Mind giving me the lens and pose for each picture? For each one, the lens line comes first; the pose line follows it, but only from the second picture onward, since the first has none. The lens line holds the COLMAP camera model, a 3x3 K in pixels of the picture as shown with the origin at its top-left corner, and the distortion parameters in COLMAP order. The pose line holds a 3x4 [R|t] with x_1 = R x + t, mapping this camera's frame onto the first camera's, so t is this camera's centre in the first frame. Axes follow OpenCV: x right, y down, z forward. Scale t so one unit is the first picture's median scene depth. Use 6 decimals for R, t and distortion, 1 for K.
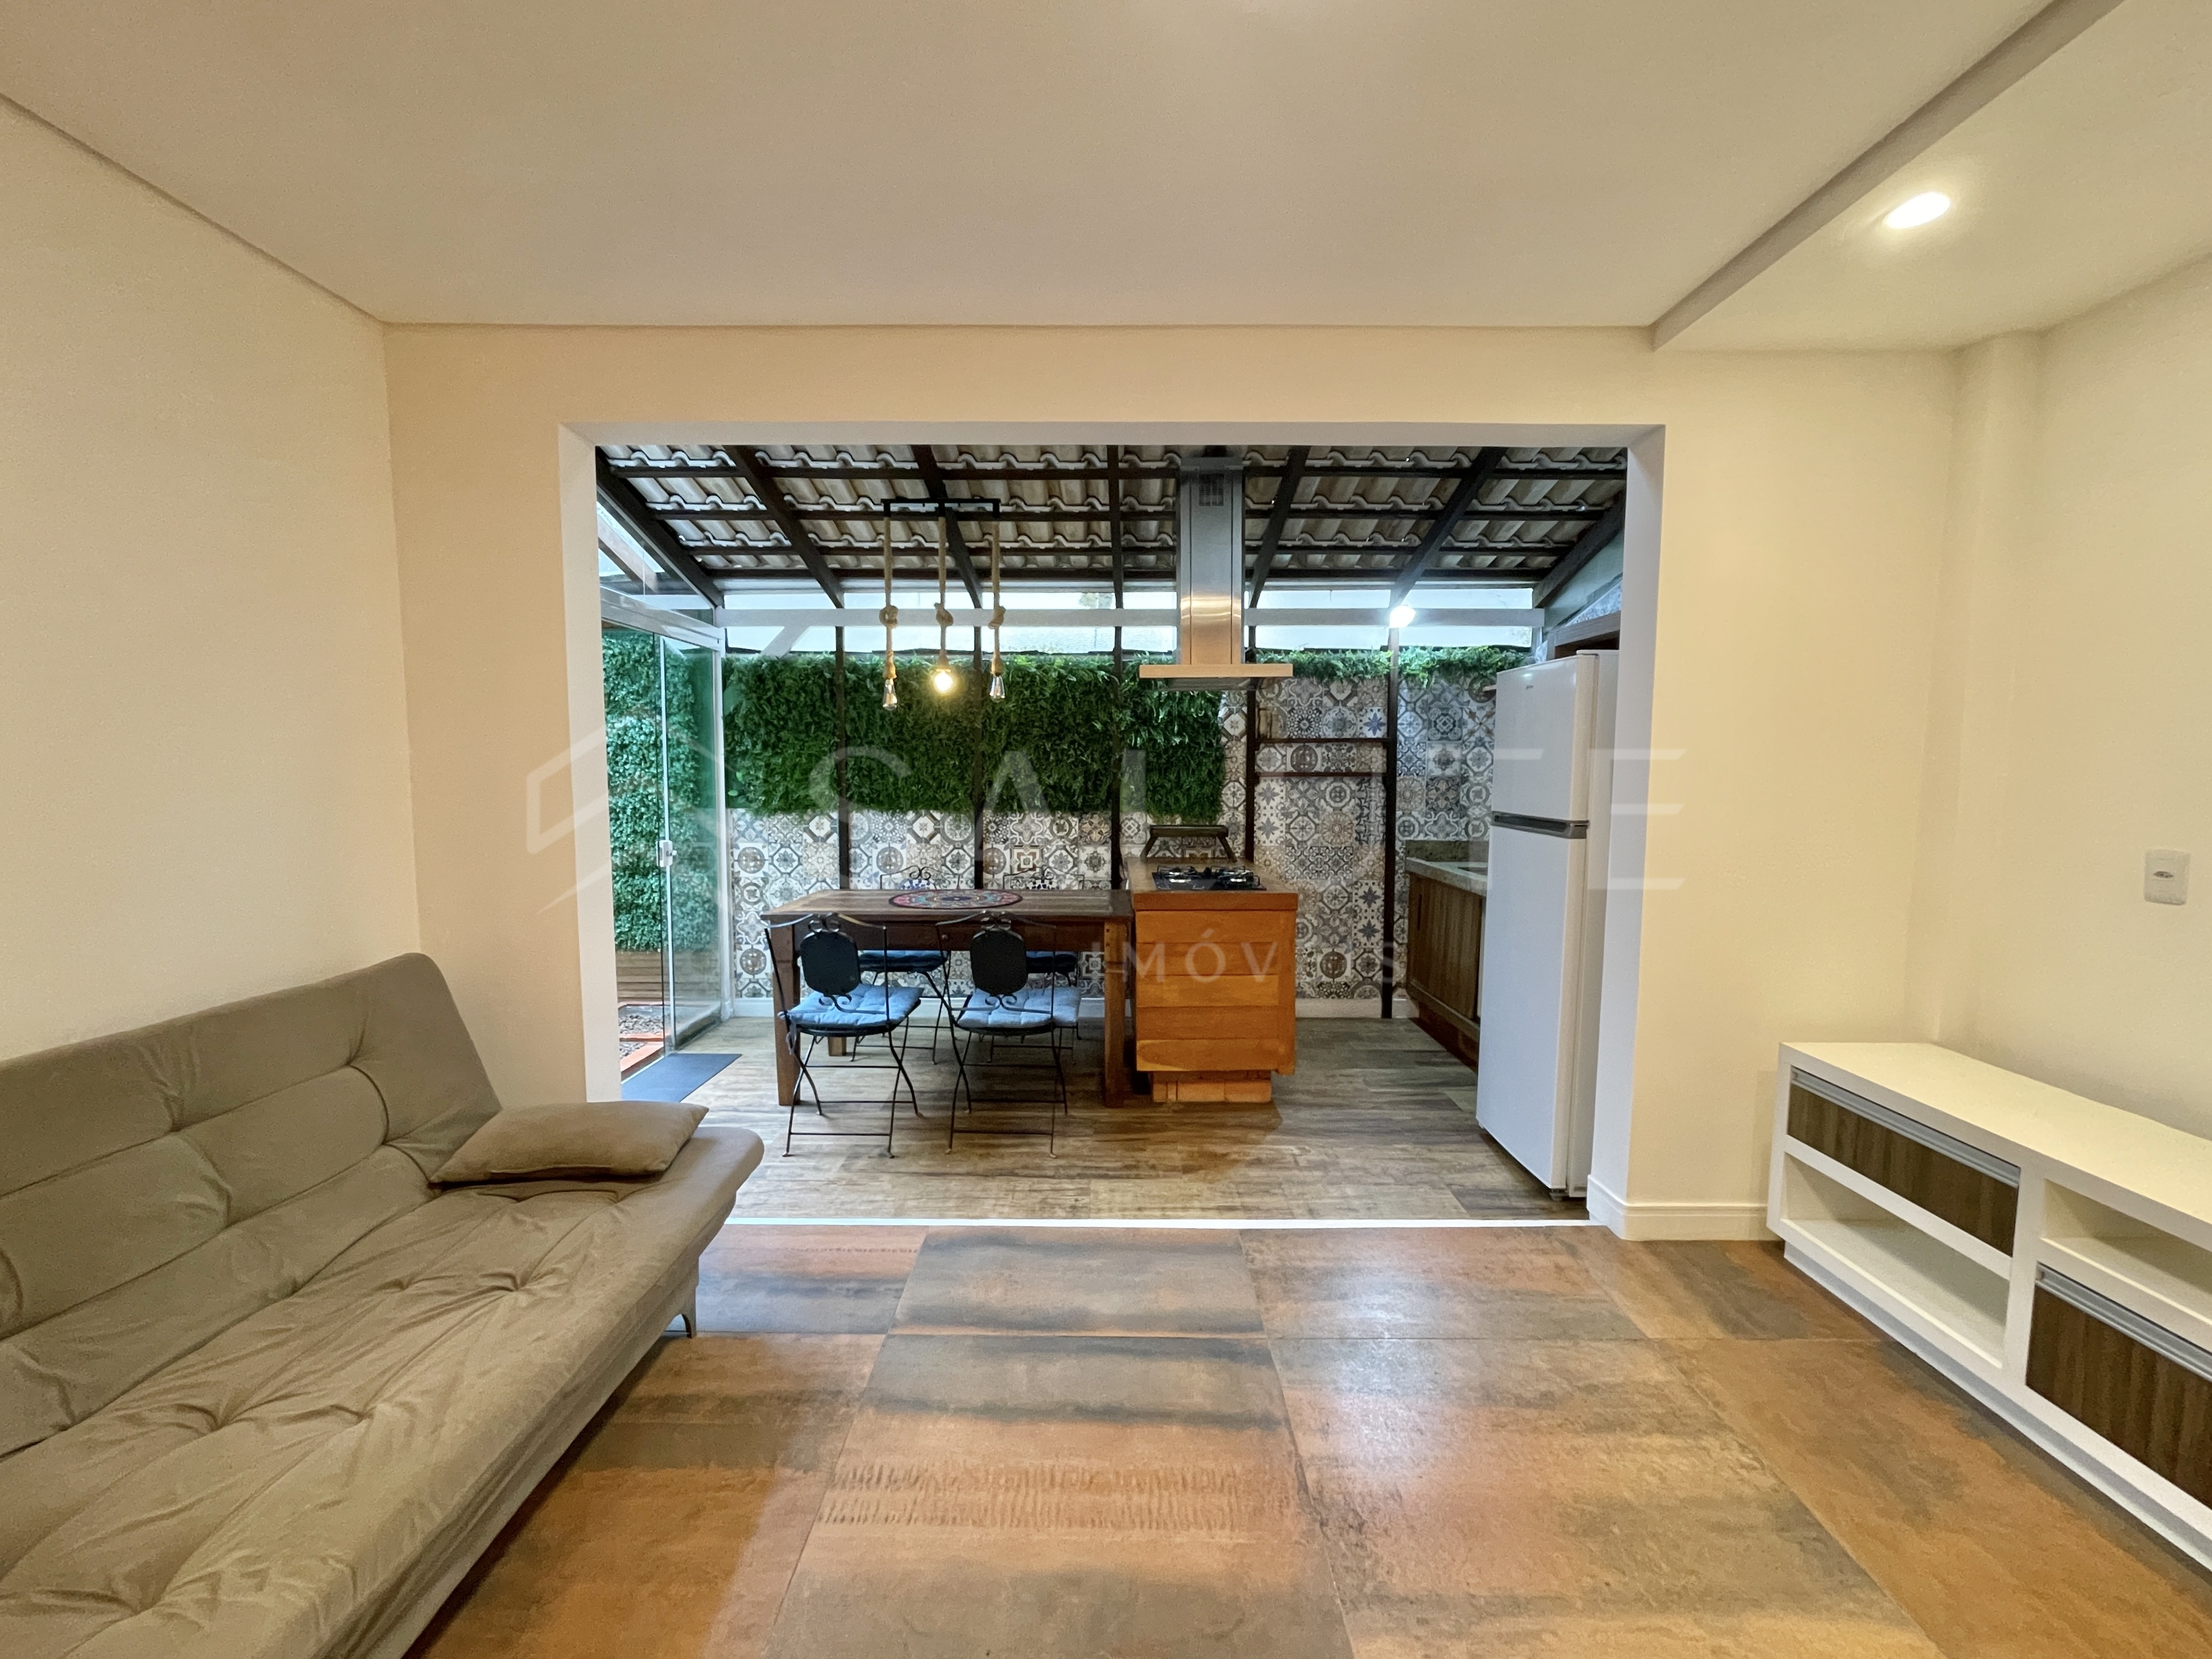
lens RADIAL K [[908.6, 0, 1099.1], [0, 908.6, 842.1], [0, 0, 1]] dist [-0.003568, -0.000290]
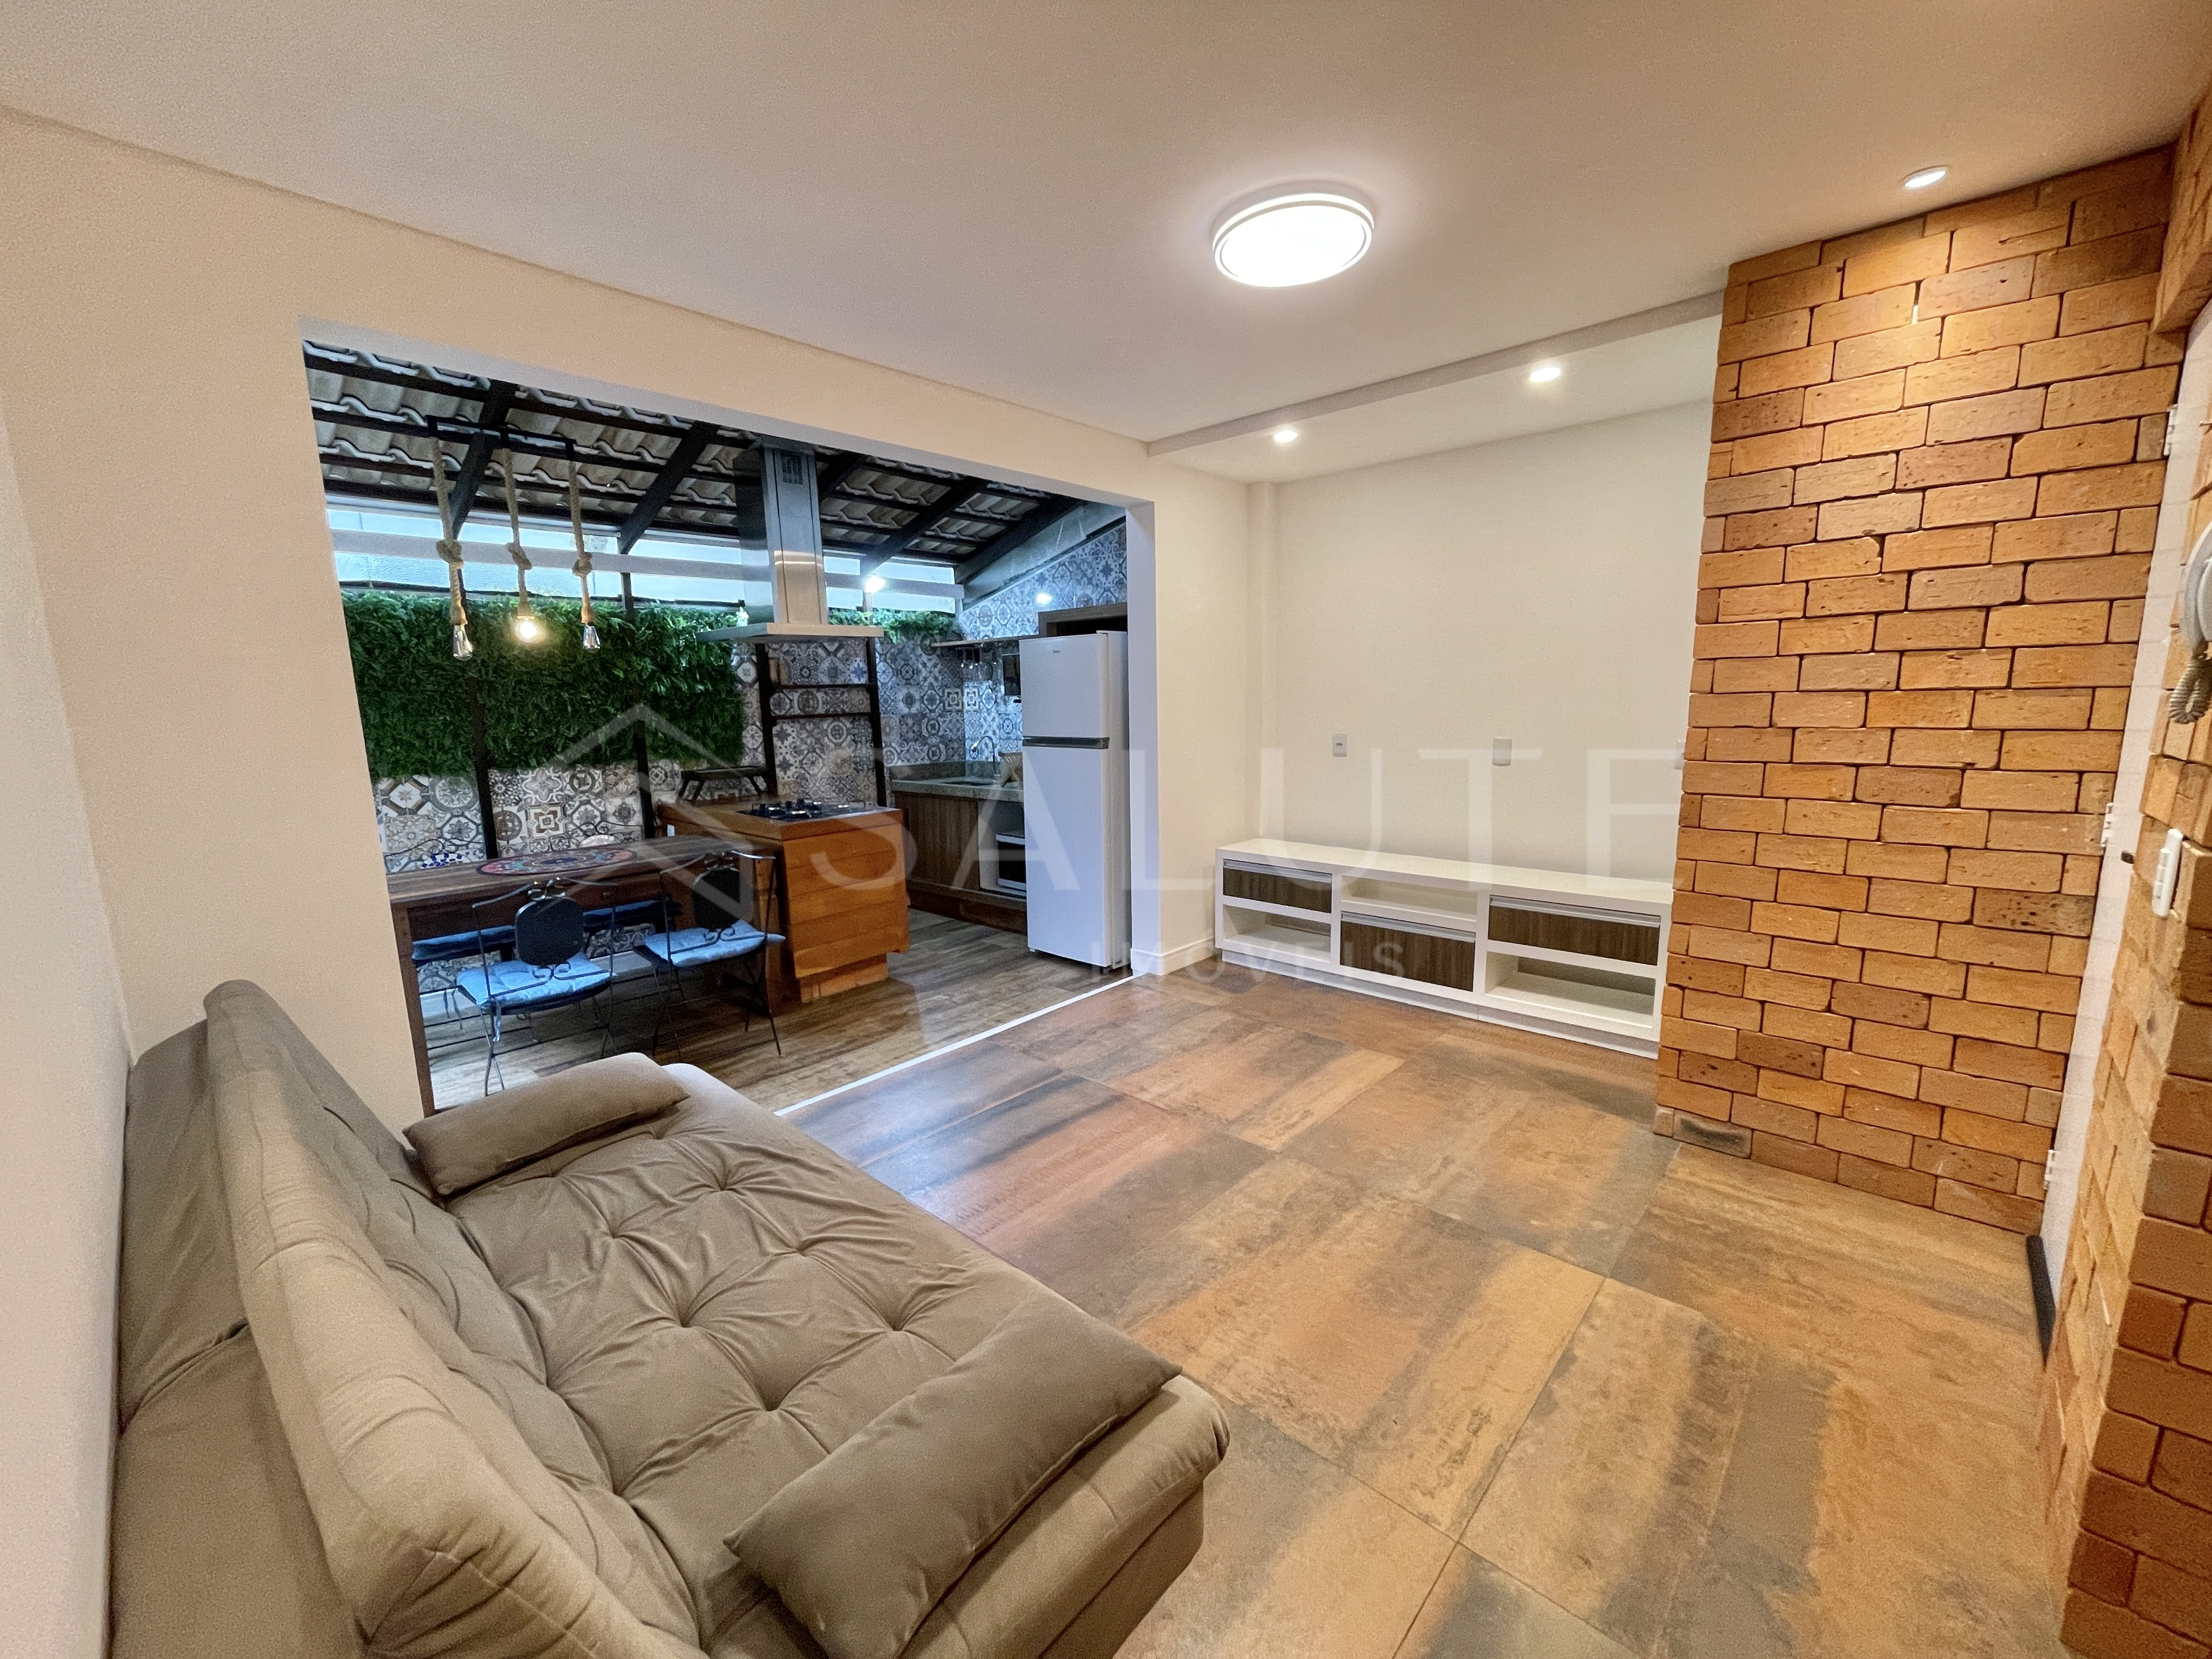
lens RADIAL K [[890.6, 0, 1101.0], [0, 890.6, 840.1], [0, 0, 1]] dist [-0.001807, 0.000376]
pose [[0.673299, -0.138636, 0.726257, -0.373143], [0.088564, 0.990314, 0.106936, -0.007099], [-0.734047, -0.007680, 0.679055, -0.040758]]
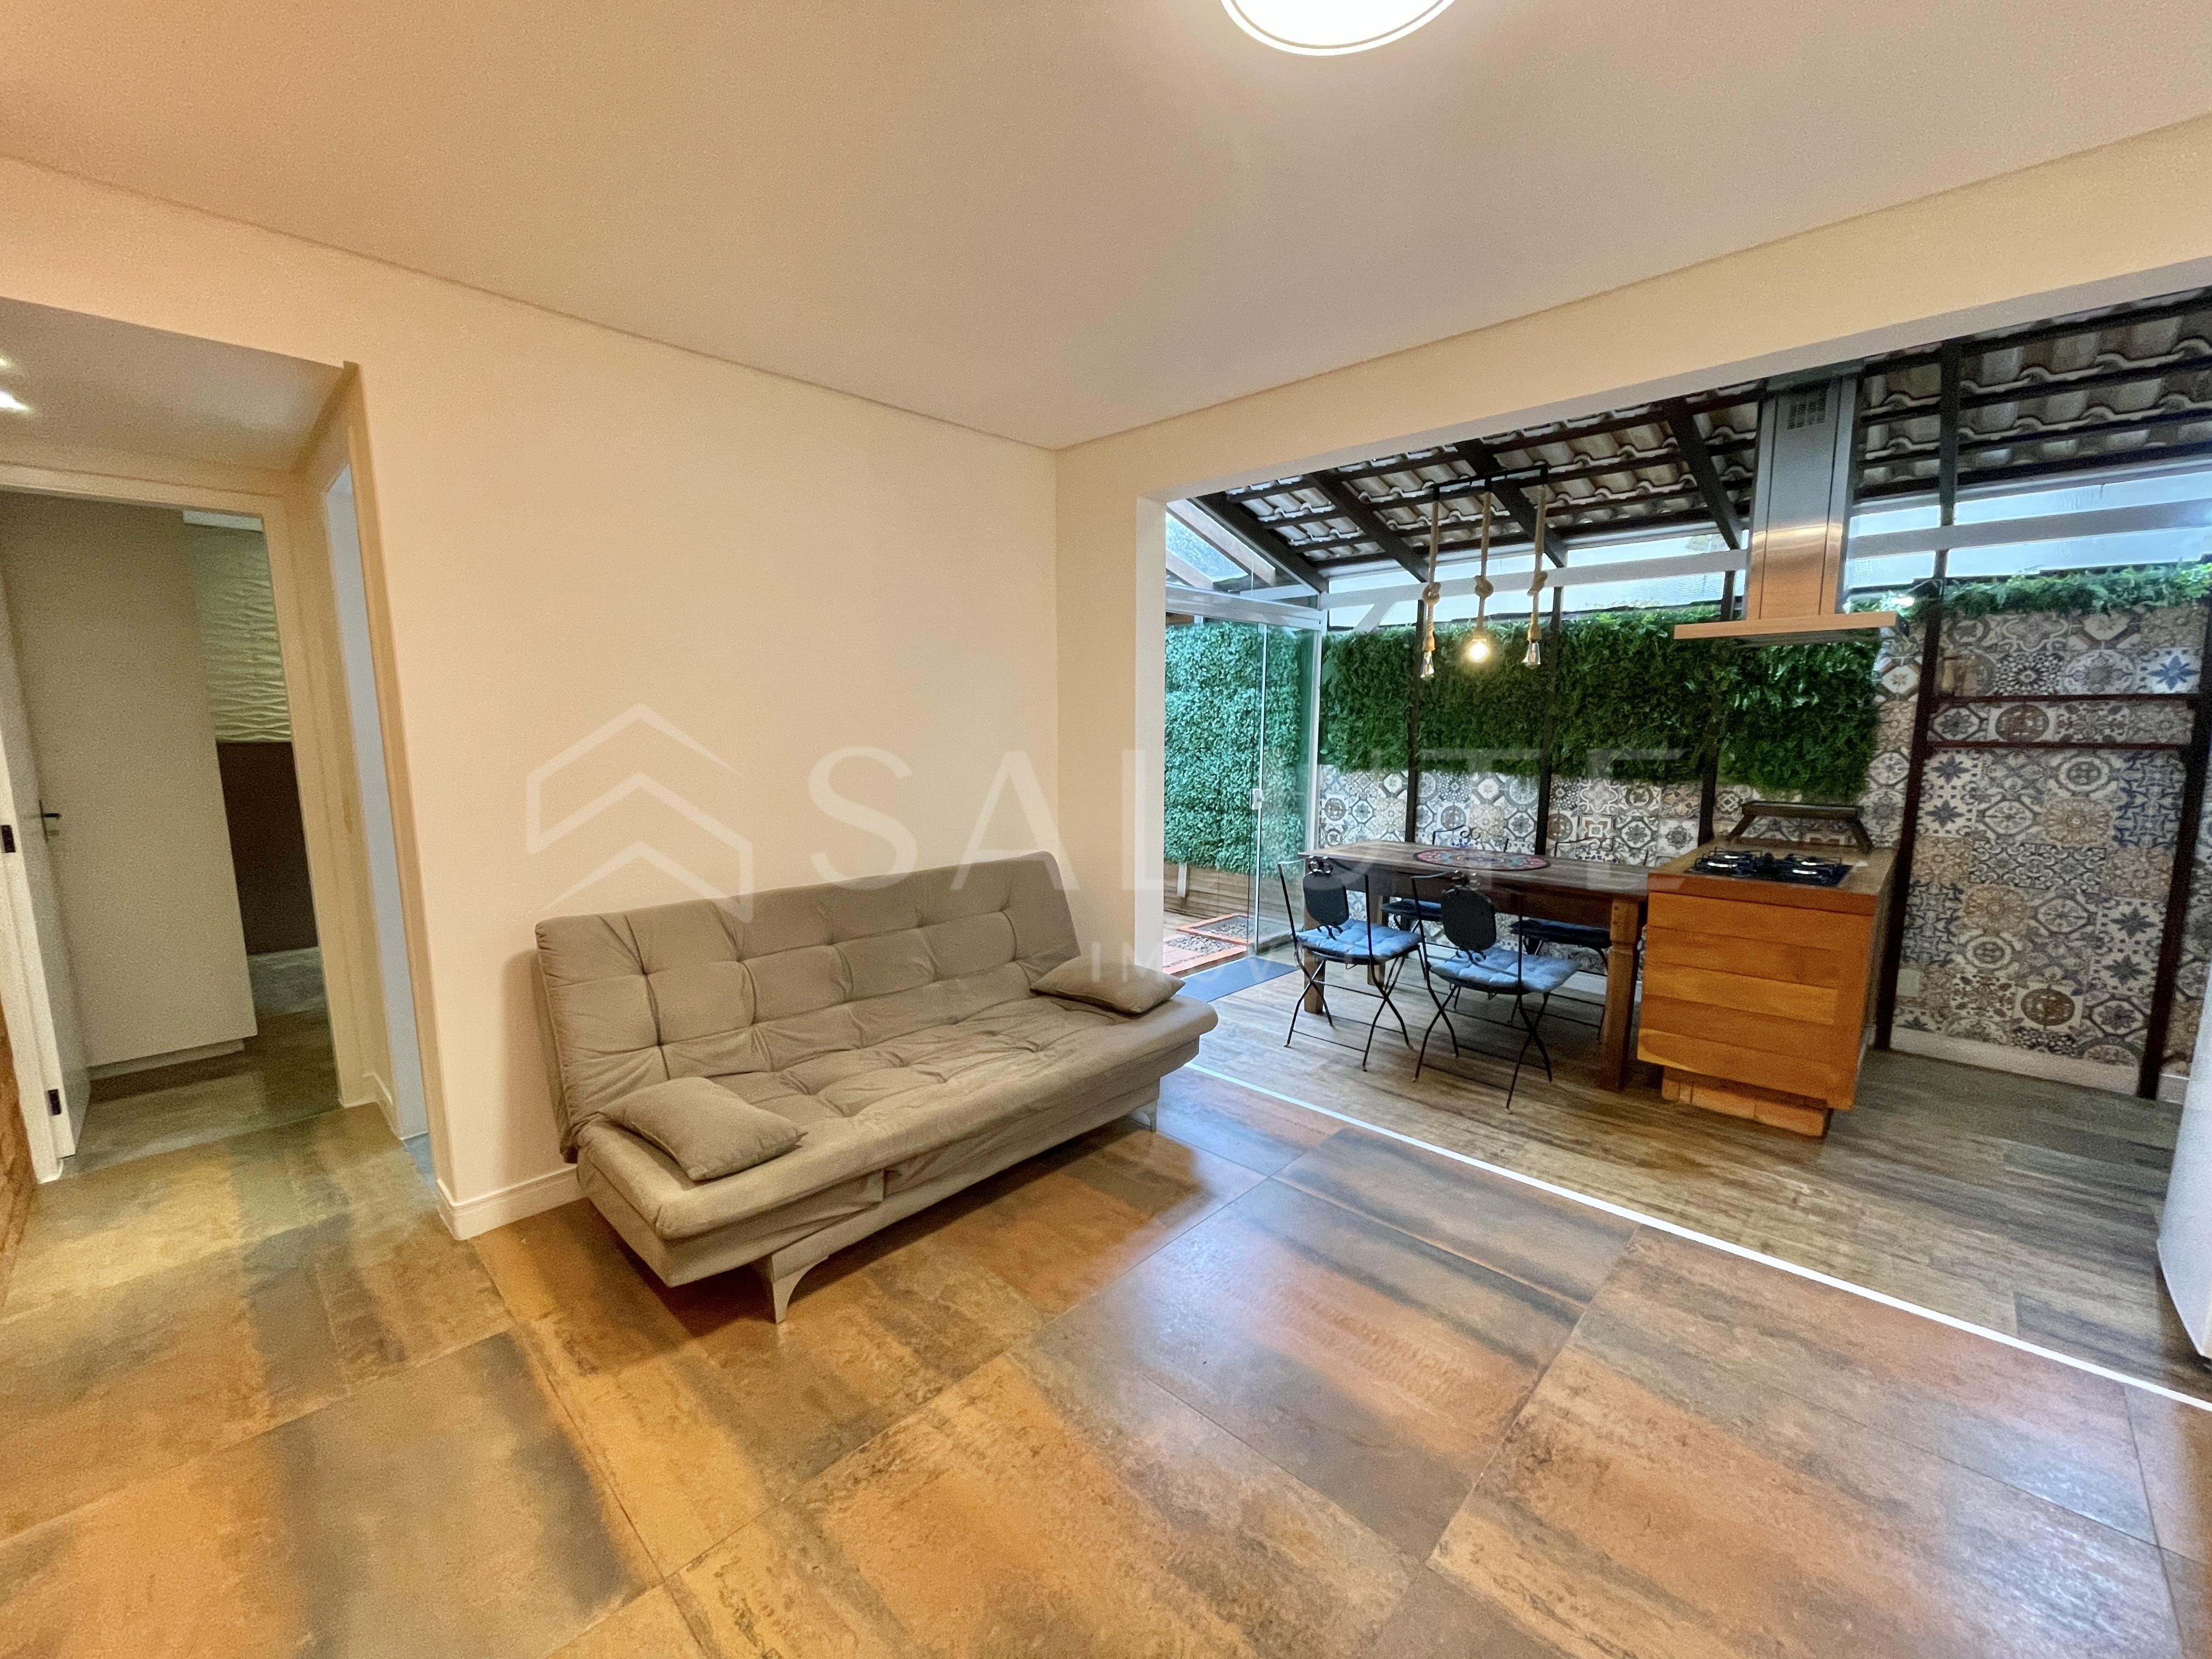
lens RADIAL K [[890.6, 0, 1101.0], [0, 890.6, 840.1], [0, 0, 1]] dist [-0.001807, 0.000376]
pose [[0.727894, 0.091394, -0.679571, 0.183435], [-0.055291, 0.995673, 0.074684, -0.010089], [0.683457, -0.016788, 0.729798, -0.041391]]
